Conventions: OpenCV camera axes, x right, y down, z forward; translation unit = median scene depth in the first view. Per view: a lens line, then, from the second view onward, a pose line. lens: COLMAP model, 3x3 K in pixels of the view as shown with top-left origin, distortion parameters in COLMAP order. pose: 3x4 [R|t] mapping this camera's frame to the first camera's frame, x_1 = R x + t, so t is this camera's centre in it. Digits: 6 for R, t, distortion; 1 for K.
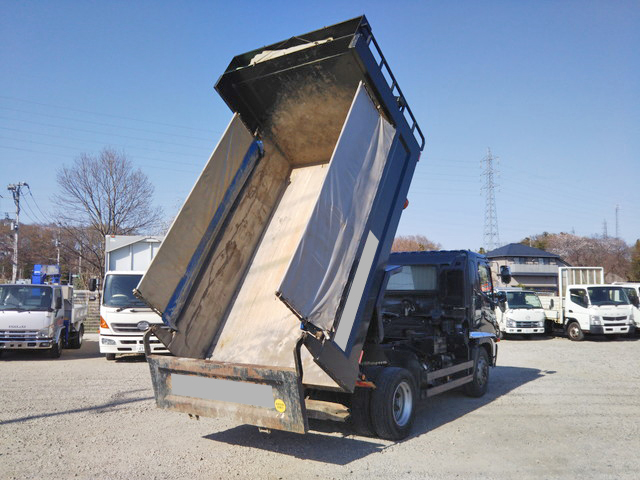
lens RADIAL K [[560.3, 0, 320.0], [0, 560.3, 240.0], [0, 0, 1]] dist [-0.066268, -0.003608]
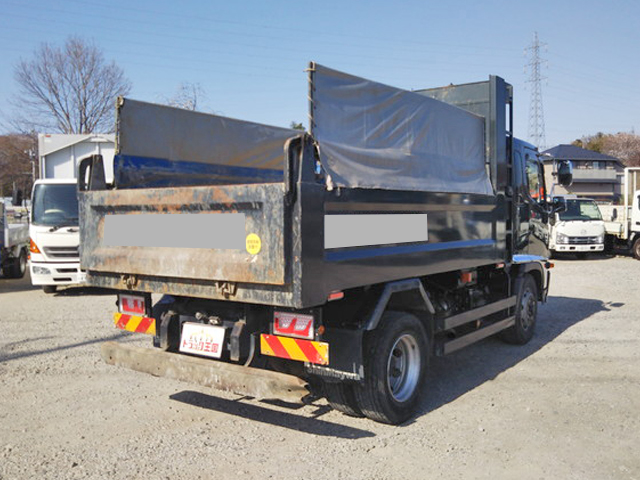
lens RADIAL K [[620.2, 0, 320.0], [0, 620.2, 240.0], [0, 0, 1]] dist [-0.048756, -0.002936]
pose [[0.999251, -0.013679, -0.036200, 0.039515], [0.018842, 0.989049, 0.146381, 0.021176], [0.033801, -0.146953, 0.988566, 0.156829]]
